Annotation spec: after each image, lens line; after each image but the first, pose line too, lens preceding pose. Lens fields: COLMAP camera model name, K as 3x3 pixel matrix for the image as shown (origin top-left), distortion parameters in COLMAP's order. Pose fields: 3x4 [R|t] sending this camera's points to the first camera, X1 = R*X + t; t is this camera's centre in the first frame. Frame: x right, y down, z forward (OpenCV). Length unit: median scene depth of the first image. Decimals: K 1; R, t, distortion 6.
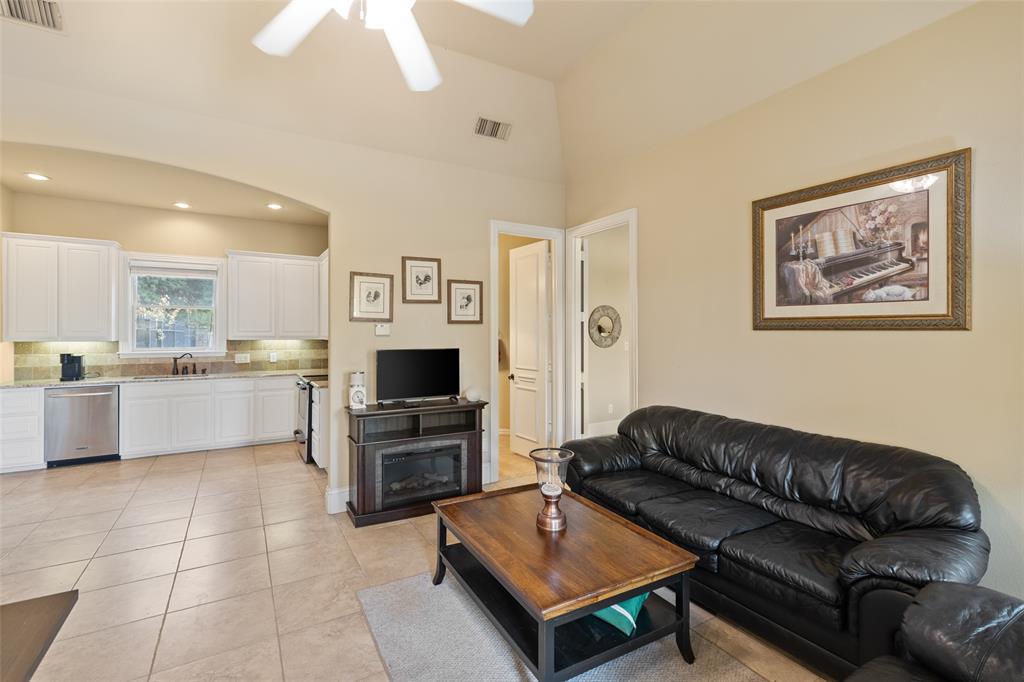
lens RADIAL K [[468.7, 0, 516.7], [0, 468.7, 335.3], [0, 0, 1]] dist [0.013531, 0.000540]
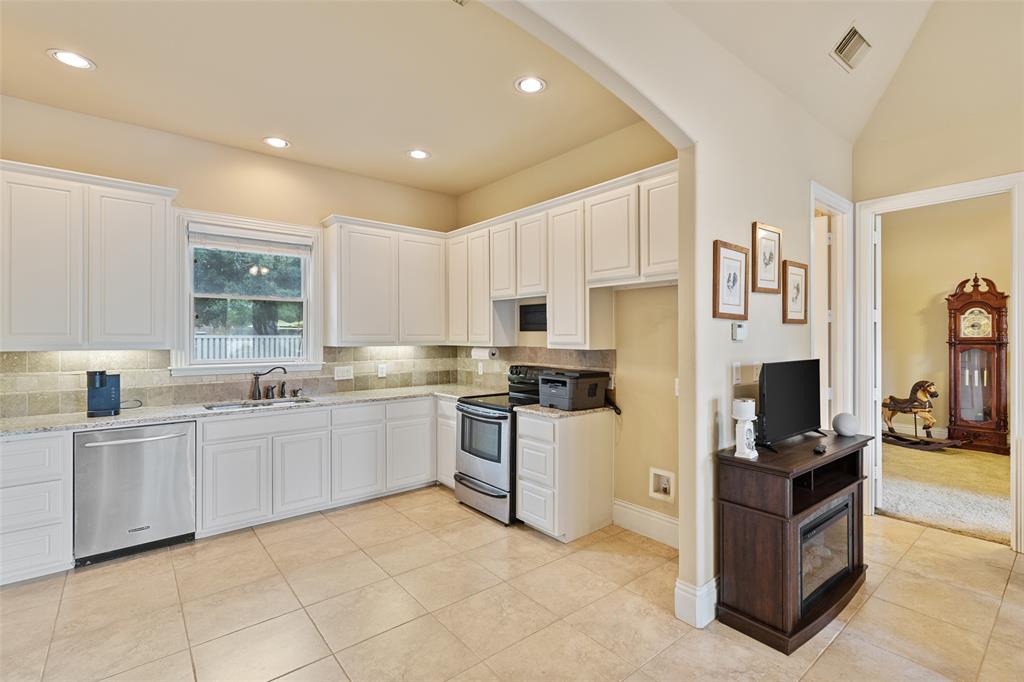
lens RADIAL K [[468.7, 0, 514.9], [0, 468.7, 339.1], [0, 0, 1]] dist [0.013531, 0.000540]
pose [[0.981934, -0.000179, 0.189225, -0.502771], [0.000007, 1.000000, 0.000908, -0.001651], [-0.189226, -0.000890, 0.981933, 0.289750]]
